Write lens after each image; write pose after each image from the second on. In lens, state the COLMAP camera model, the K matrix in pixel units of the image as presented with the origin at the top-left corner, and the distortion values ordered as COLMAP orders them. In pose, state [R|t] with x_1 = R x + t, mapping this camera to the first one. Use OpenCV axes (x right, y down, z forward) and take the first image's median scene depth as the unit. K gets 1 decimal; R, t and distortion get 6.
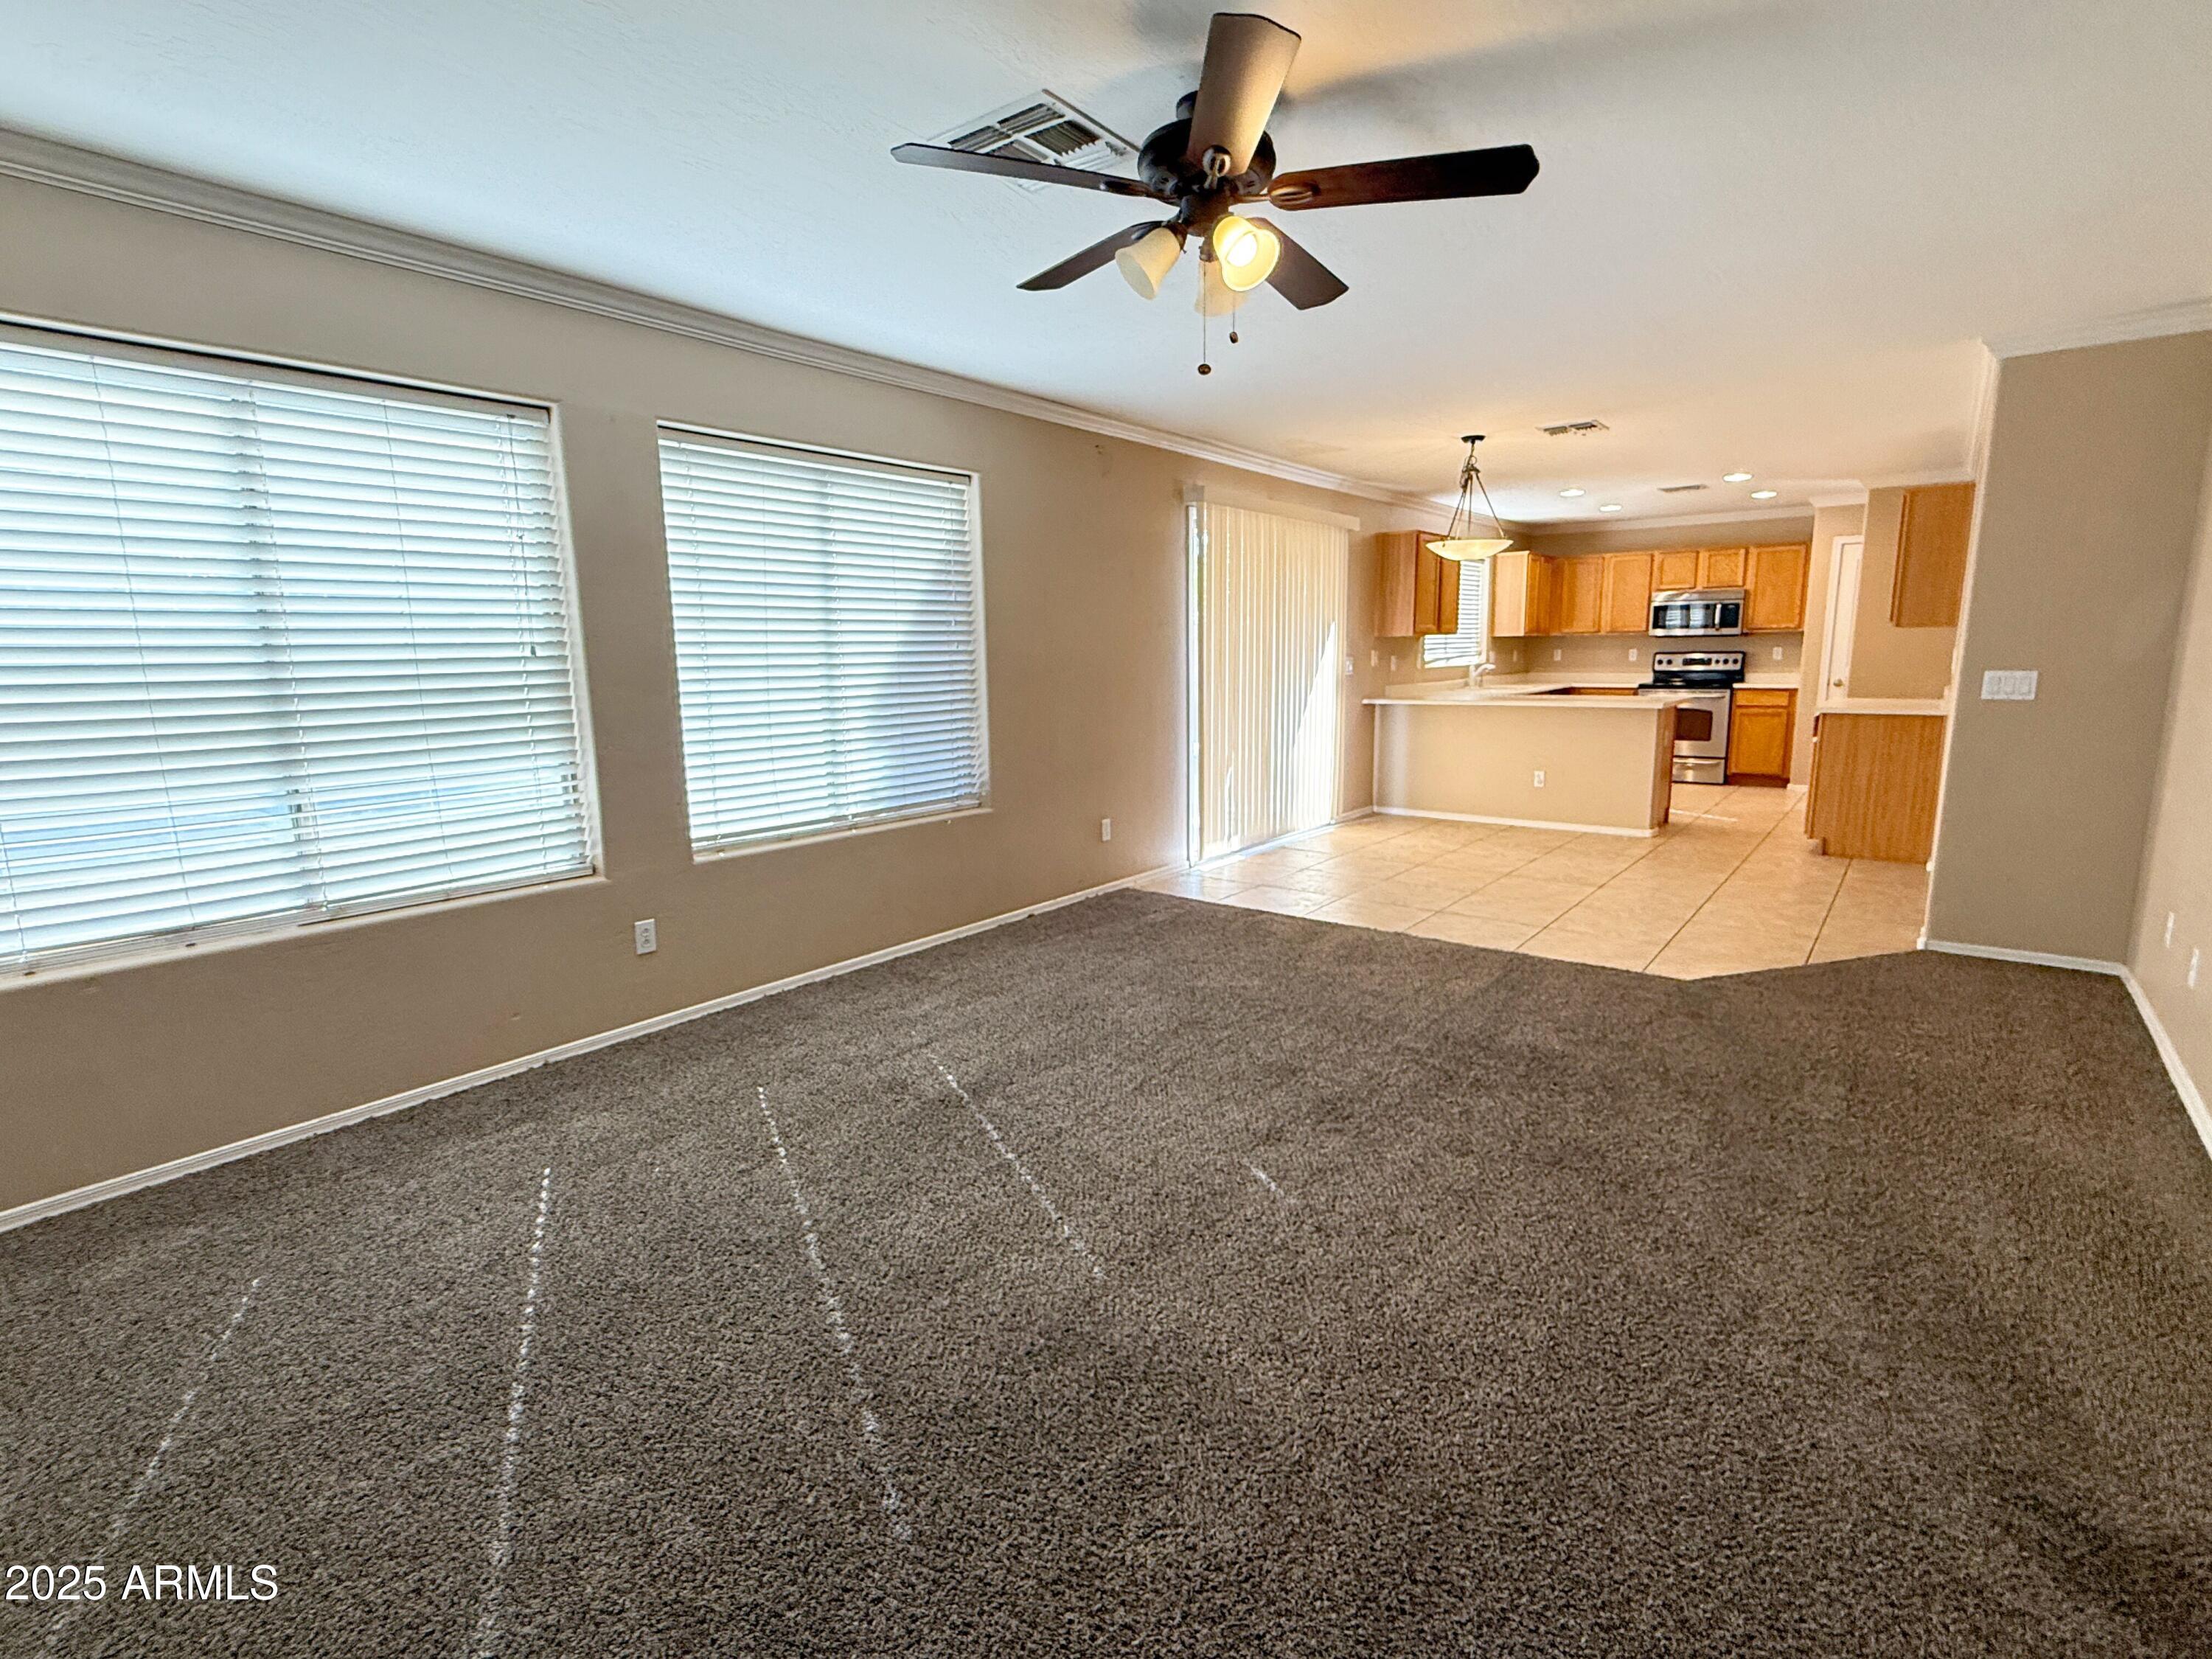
lens RADIAL K [[1051.7, 0, 1106.0], [0, 1051.7, 829.5], [0, 0, 1]] dist [-0.001701, 0.000022]
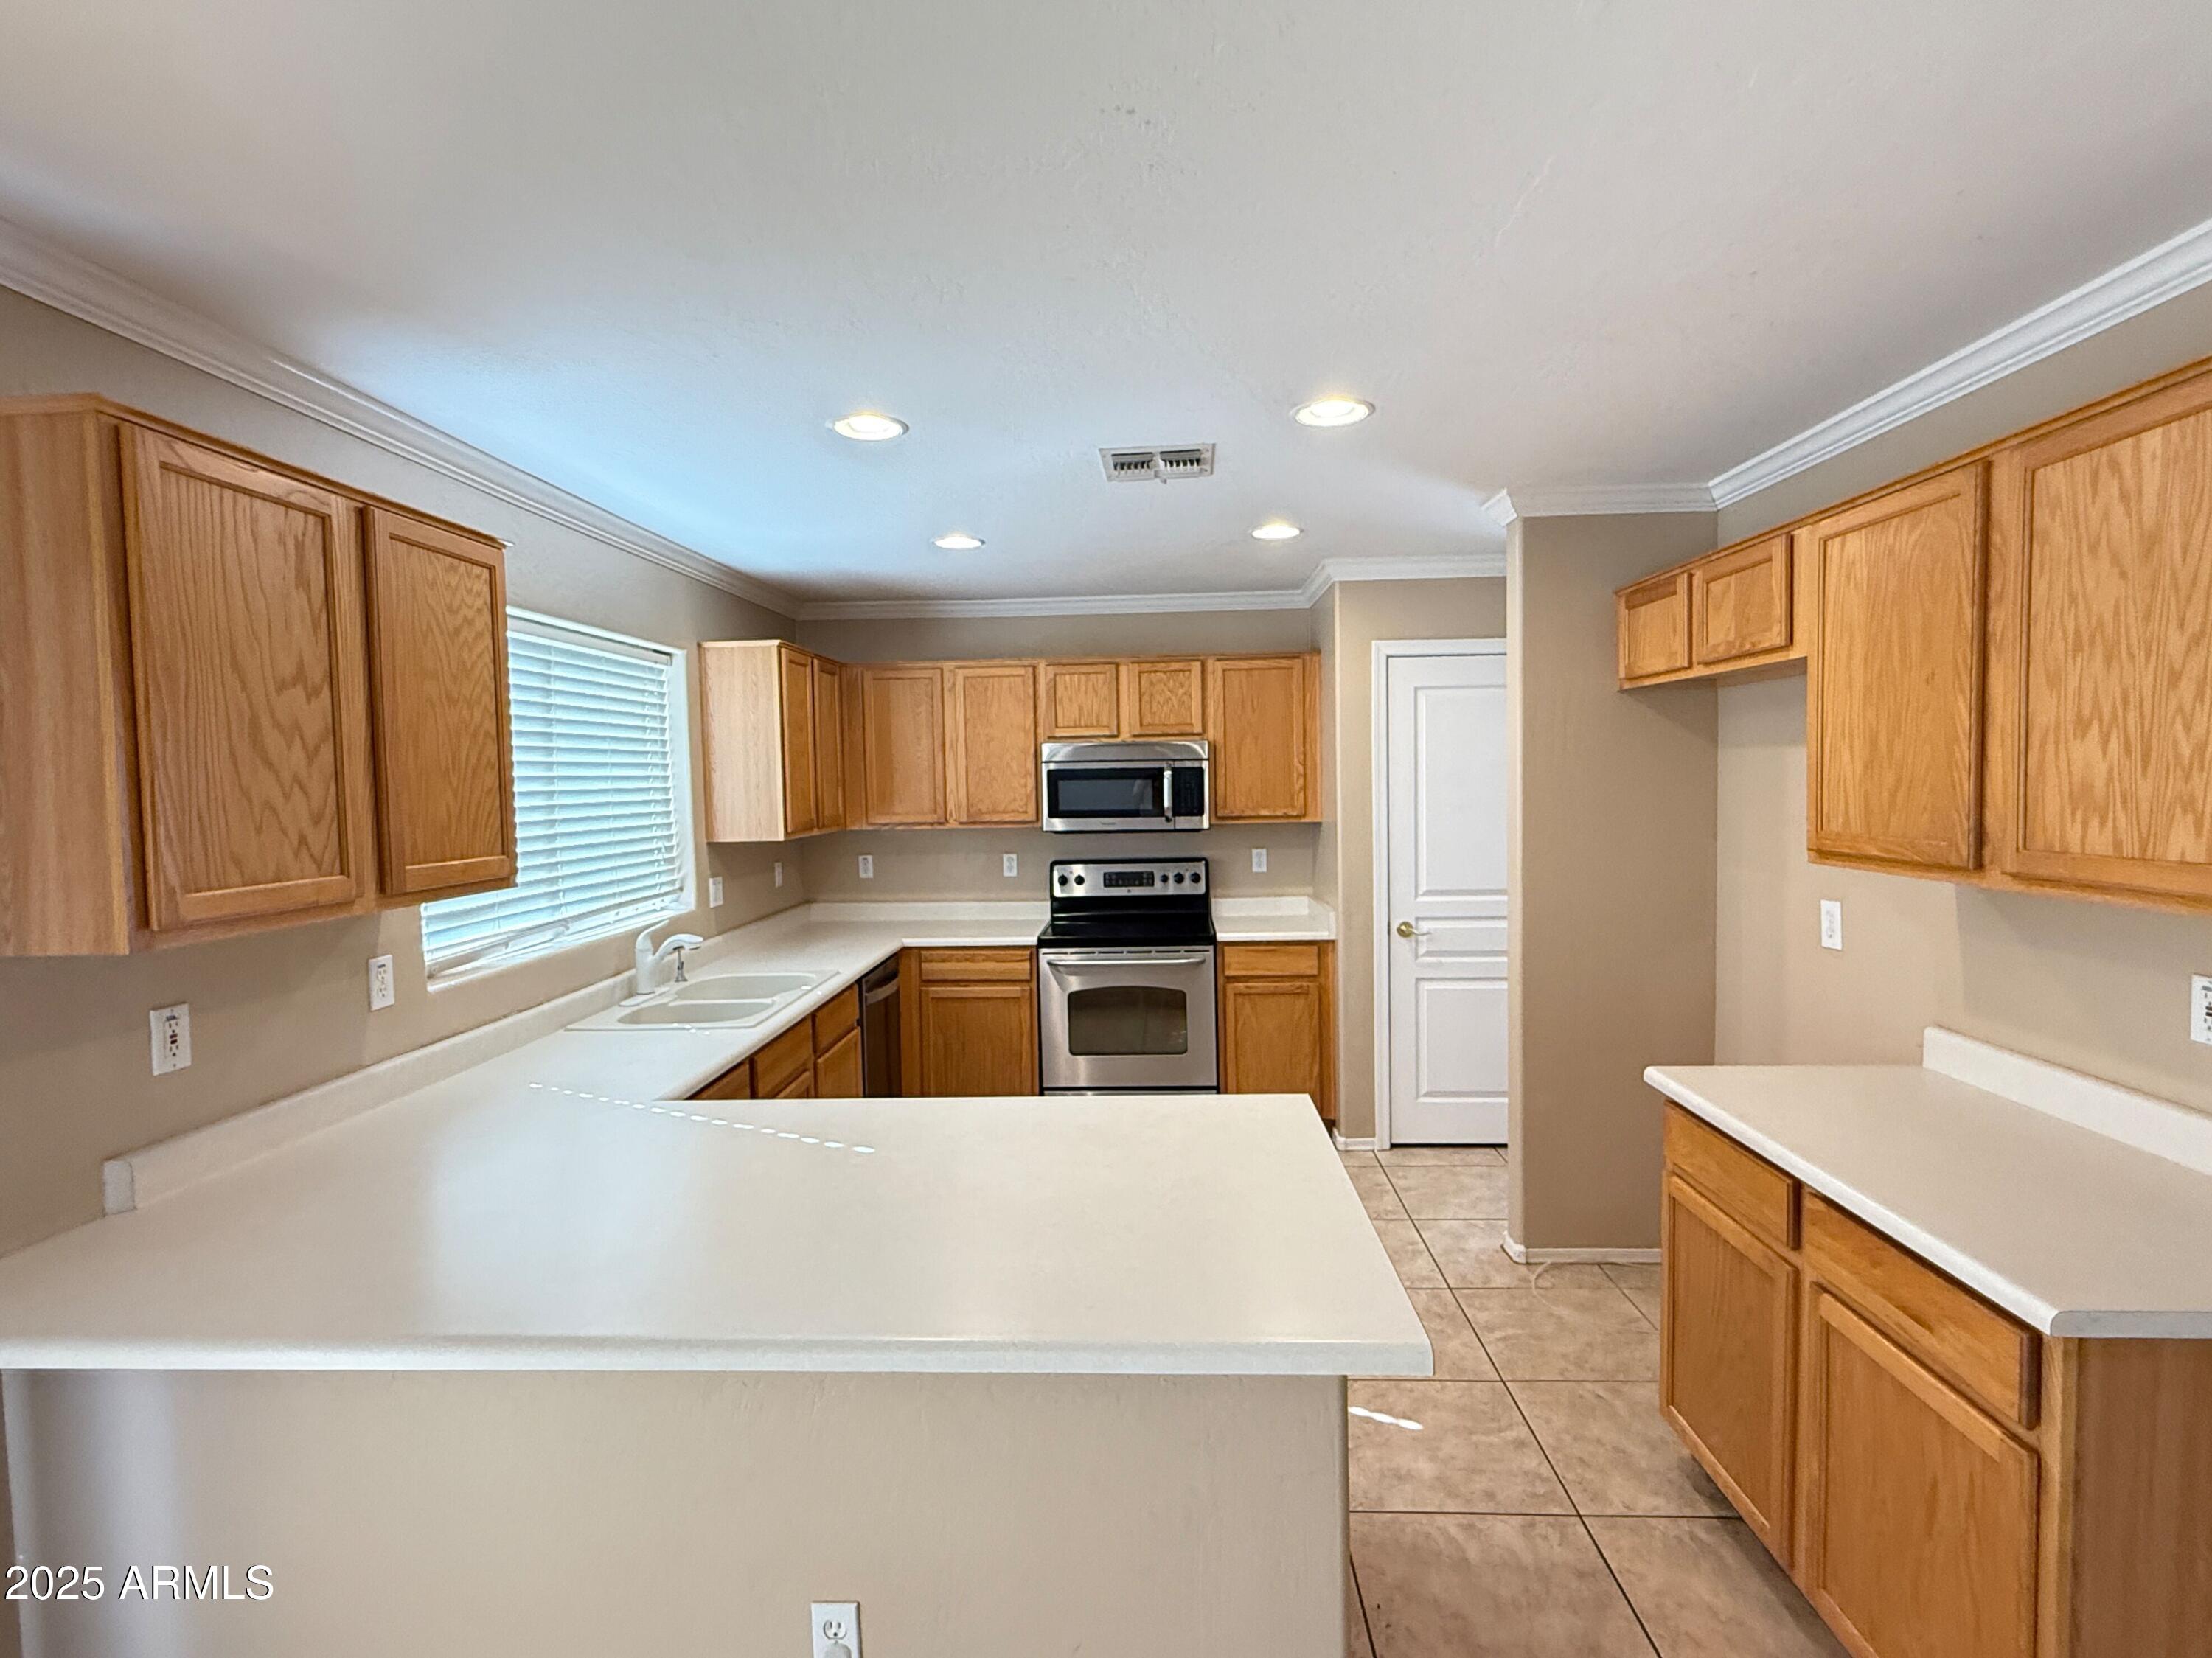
lens RADIAL K [[1076.6, 0, 1102.0], [0, 1076.6, 825.2], [0, 0, 1]] dist [-0.000449, -0.000271]
pose [[0.813658, -0.026176, 0.580754, 0.291560], [0.106494, 0.988792, -0.104636, -0.152910], [-0.571506, 0.146985, 0.807326, 0.676765]]
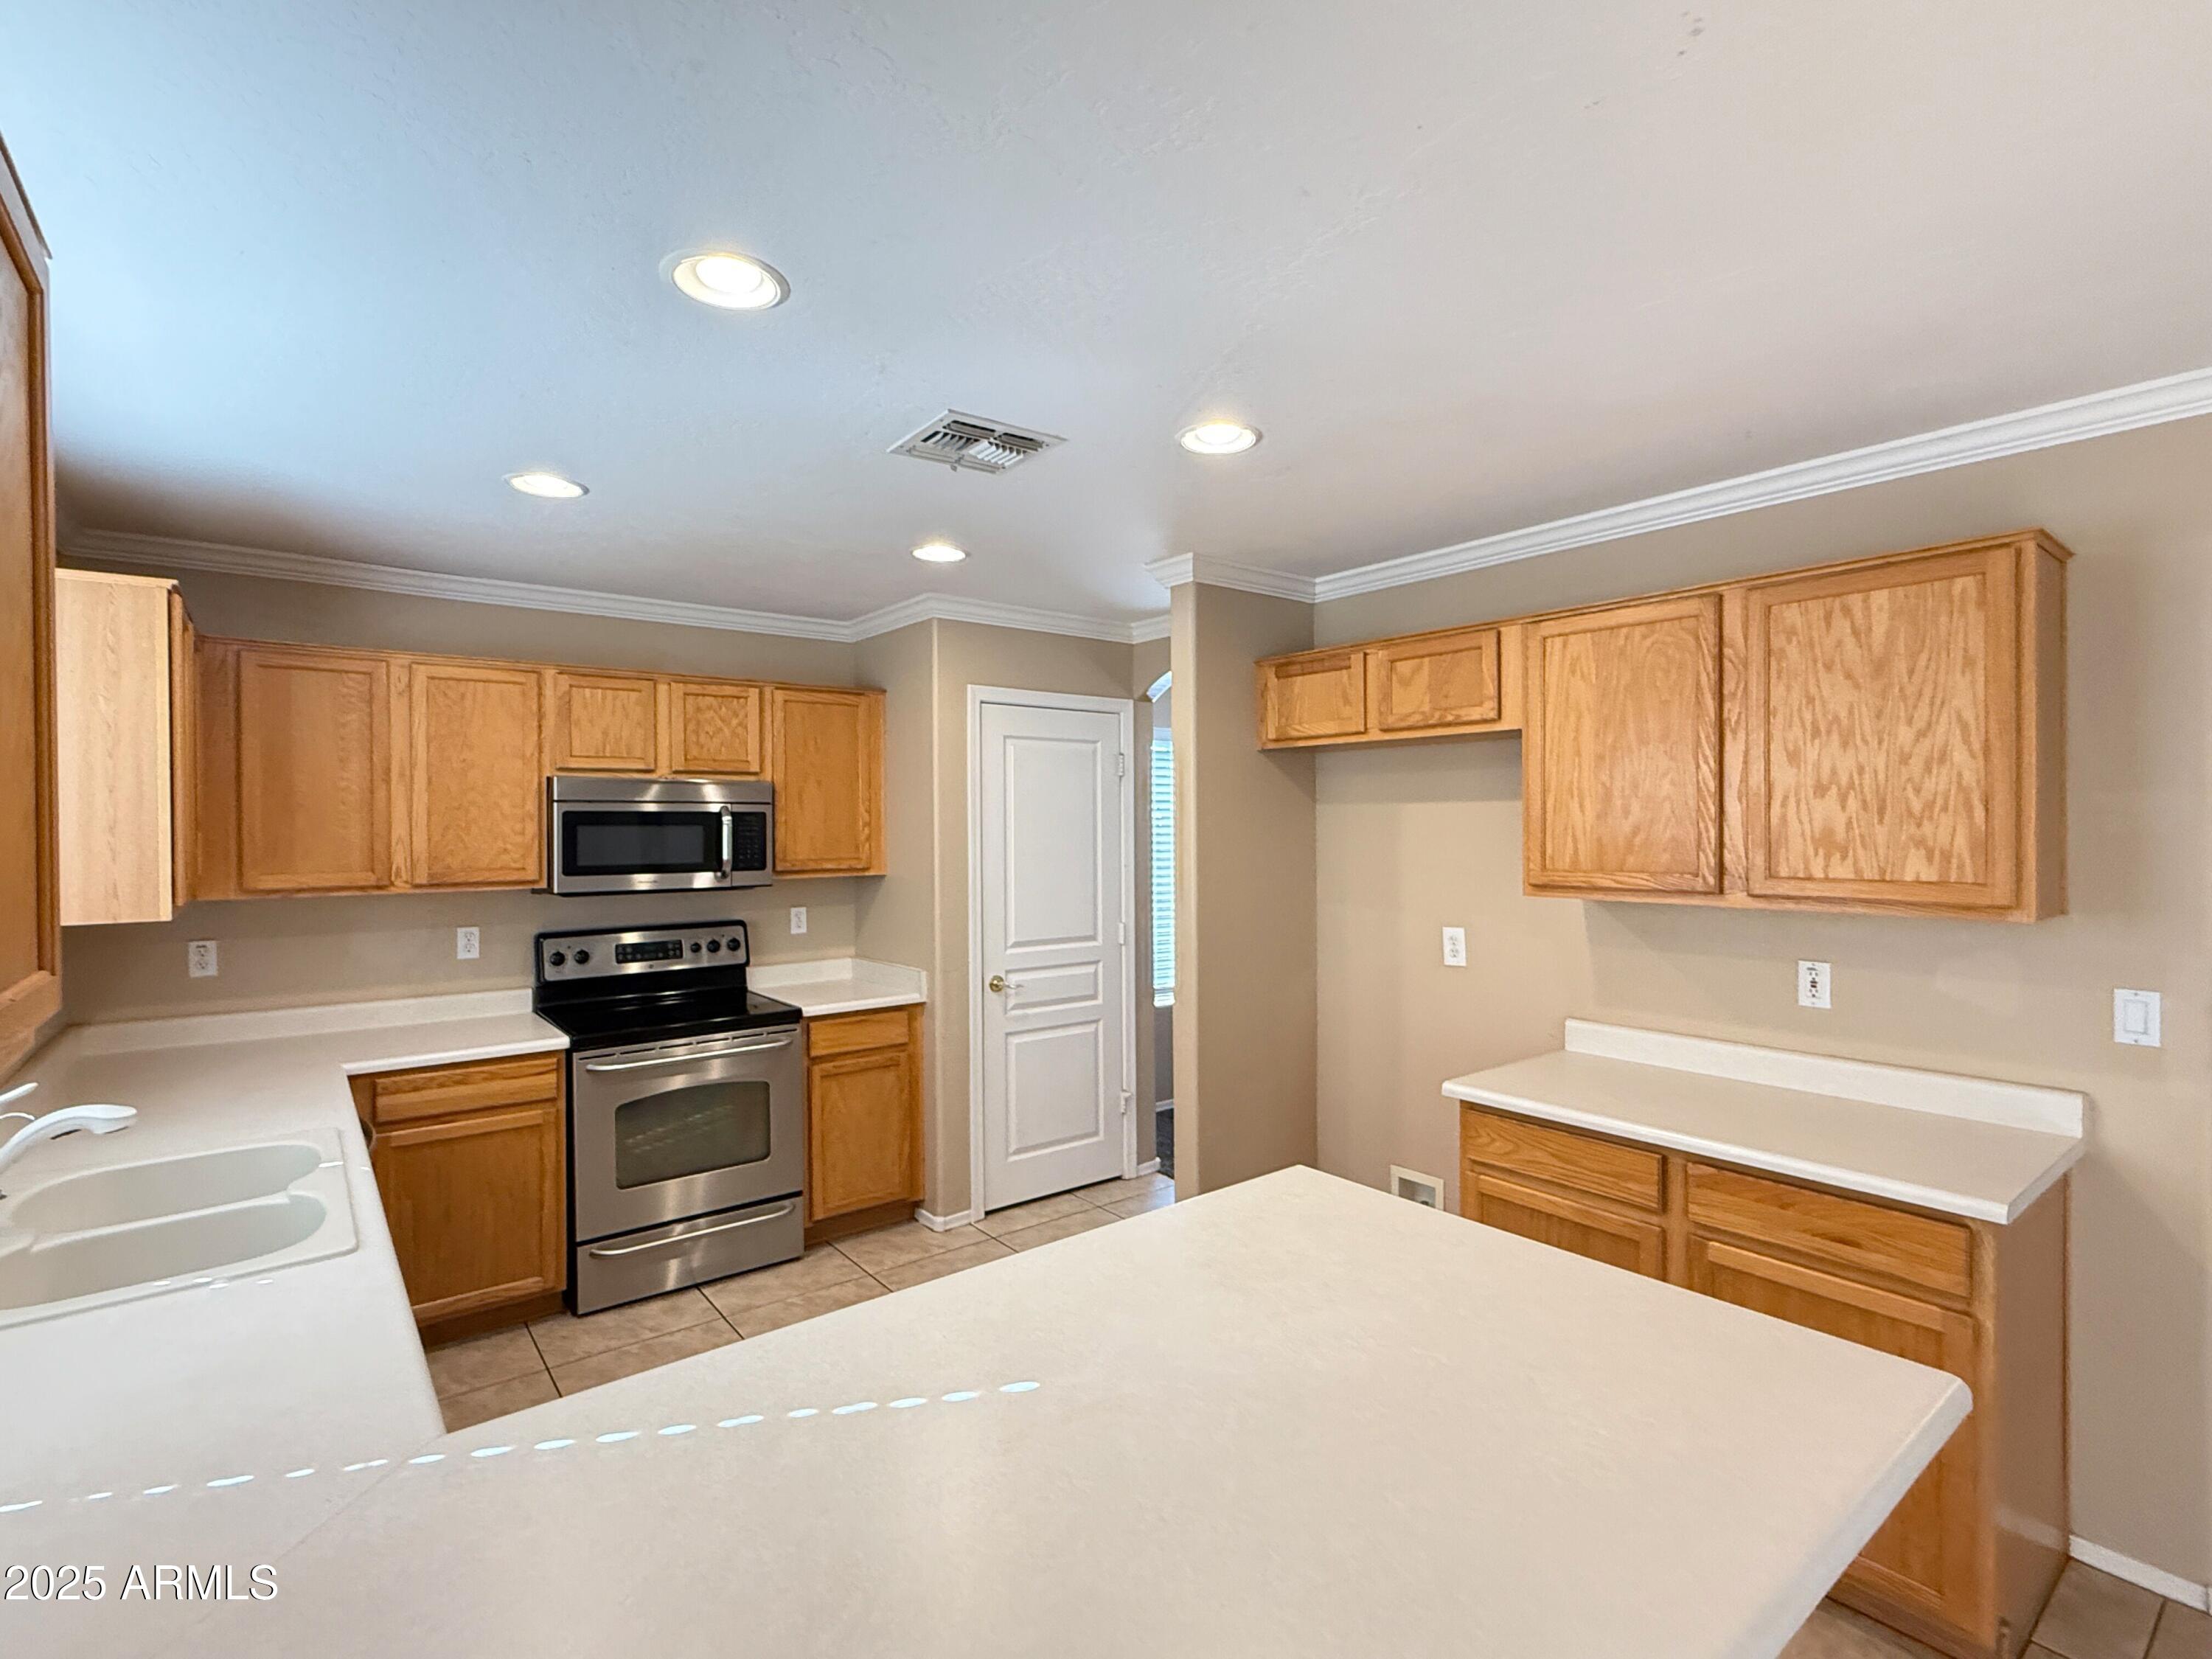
lens RADIAL K [[1051.7, 0, 1106.0], [0, 1051.7, 829.5], [0, 0, 1]] dist [-0.001701, 0.000022]
pose [[0.229643, 0.009361, 0.973230, 0.243999], [0.170217, 0.984156, -0.049631, -0.179778], [-0.958275, 0.177058, 0.224411, 0.847425]]
